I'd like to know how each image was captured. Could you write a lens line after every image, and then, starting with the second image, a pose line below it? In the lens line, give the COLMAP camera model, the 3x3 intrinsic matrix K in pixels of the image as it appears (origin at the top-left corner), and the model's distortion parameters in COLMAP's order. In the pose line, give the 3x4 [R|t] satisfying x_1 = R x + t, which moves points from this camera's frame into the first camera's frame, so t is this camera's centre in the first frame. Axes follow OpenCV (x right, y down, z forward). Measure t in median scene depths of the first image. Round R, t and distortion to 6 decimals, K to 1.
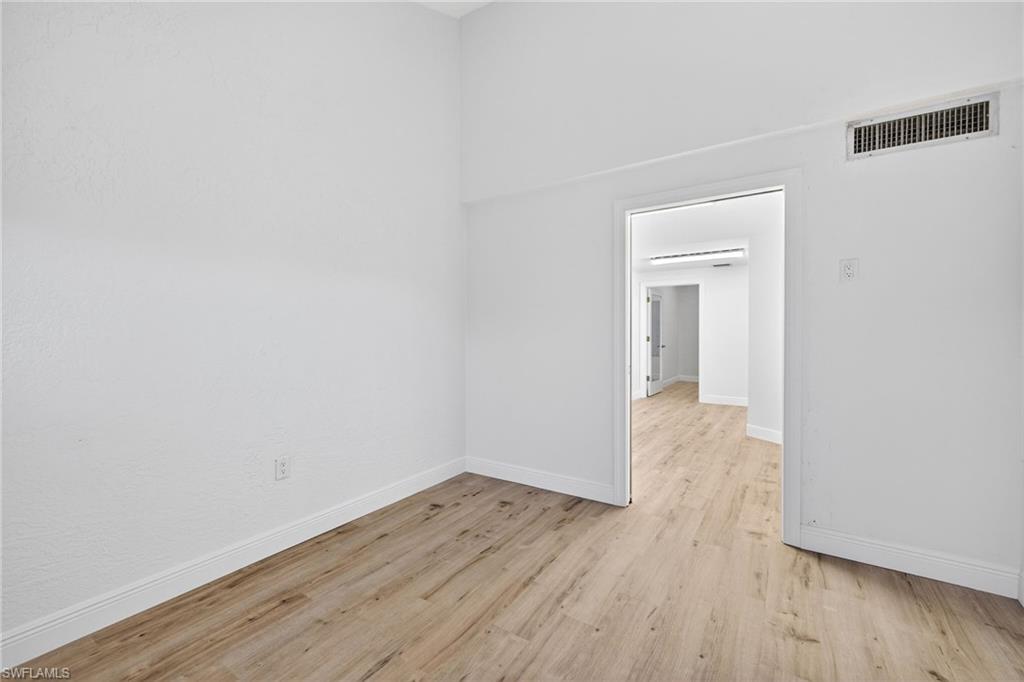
lens RADIAL K [[433.2, 0, 511.6], [0, 433.2, 332.8], [0, 0, 1]] dist [0.011113, 0.000206]
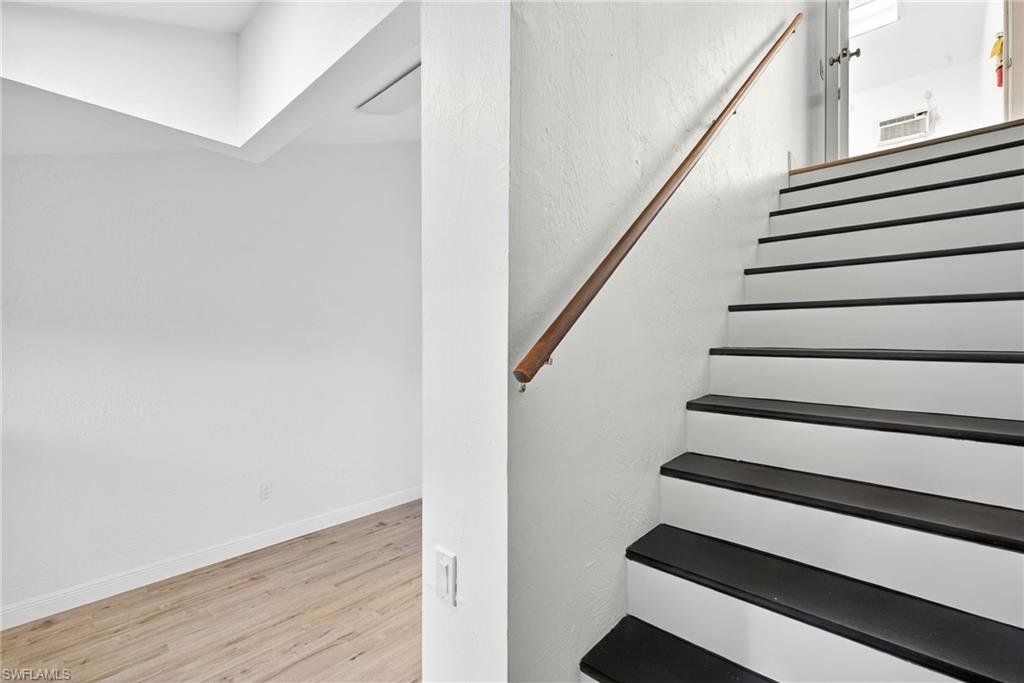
lens RADIAL K [[439.9, 0, 504.5], [0, 439.9, 335.1], [0, 0, 1]] dist [0.006152, 0.000672]
pose [[0.987986, 0.006637, -0.154398, 0.574641], [-0.010291, 0.999685, -0.022879, -0.225343], [0.154198, 0.024193, 0.987744, -0.432602]]
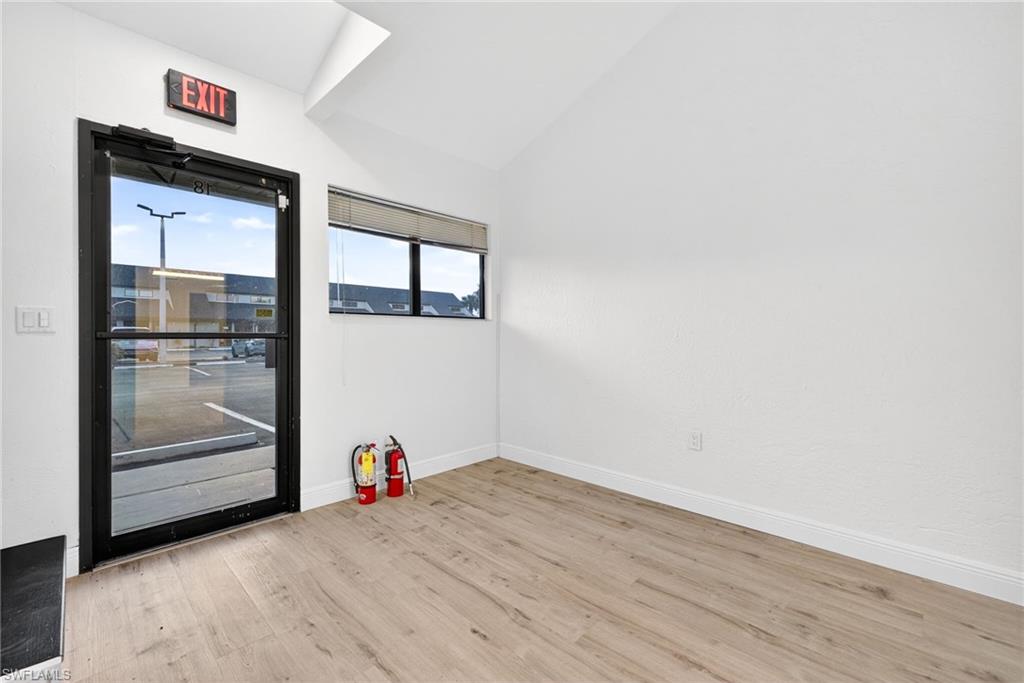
lens RADIAL K [[433.2, 0, 511.6], [0, 433.2, 333.3], [0, 0, 1]] dist [0.011113, 0.000206]
pose [[-0.184187, -0.005899, -0.982874, 0.783318], [-0.005025, 0.999975, -0.005060, 0.036995], [0.982878, 0.004007, -0.184212, 0.822450]]
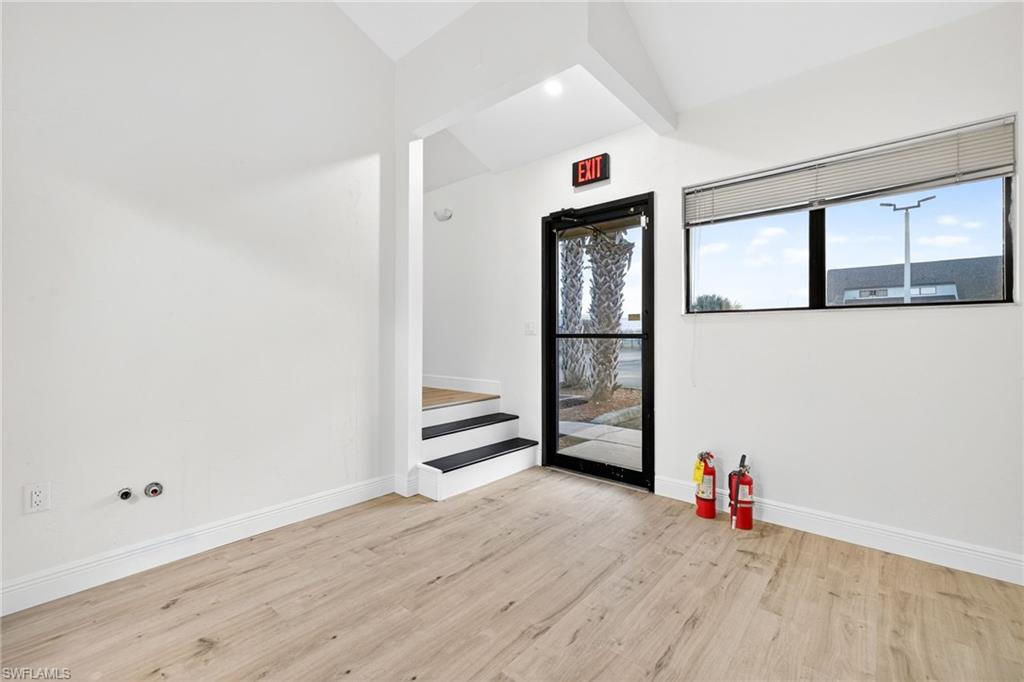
lens RADIAL K [[439.9, 0, 504.5], [0, 439.9, 334.6], [0, 0, 1]] dist [0.006152, 0.000672]
pose [[-0.989842, -0.000420, 0.142172, -0.071626], [-0.000146, 0.999998, 0.001936, 0.033389], [-0.142172, 0.001896, -0.989840, 1.472401]]
